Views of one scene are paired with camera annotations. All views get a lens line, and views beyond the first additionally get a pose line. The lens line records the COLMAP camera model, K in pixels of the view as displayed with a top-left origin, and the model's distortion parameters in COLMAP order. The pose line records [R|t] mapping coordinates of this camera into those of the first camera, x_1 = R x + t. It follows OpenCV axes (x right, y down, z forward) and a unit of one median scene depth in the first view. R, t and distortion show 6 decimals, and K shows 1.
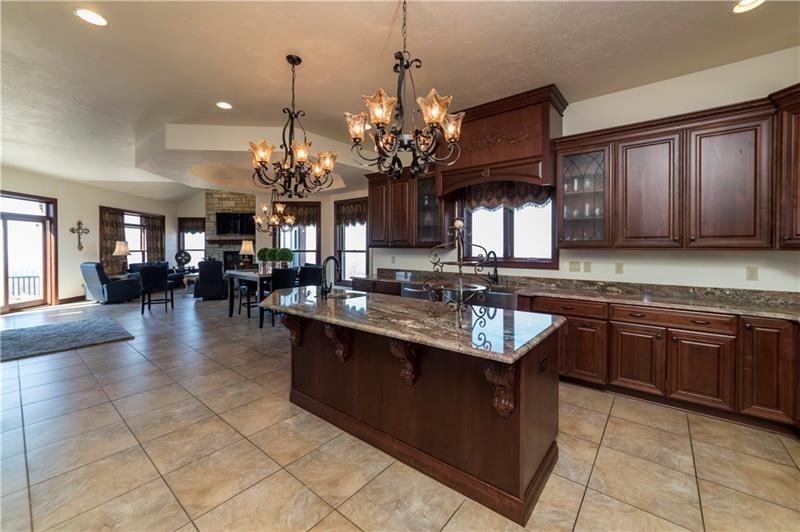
lens RADIAL K [[319.1, 0, 401.9], [0, 319.1, 249.6], [0, 0, 1]] dist [0.000210, 0.000009]
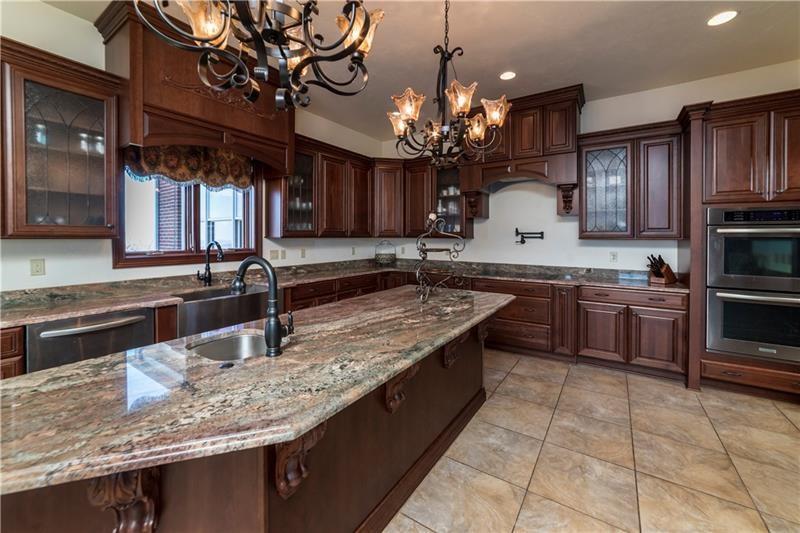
lens RADIAL K [[324.3, 0, 401.1], [0, 324.3, 236.2], [0, 0, 1]] dist [-0.000094, 0.000013]
pose [[-0.093362, 0.000860, 0.995632, -0.627560], [0.009695, 0.999953, 0.000046, -0.004465], [-0.995585, 0.009657, -0.093366, 0.772679]]
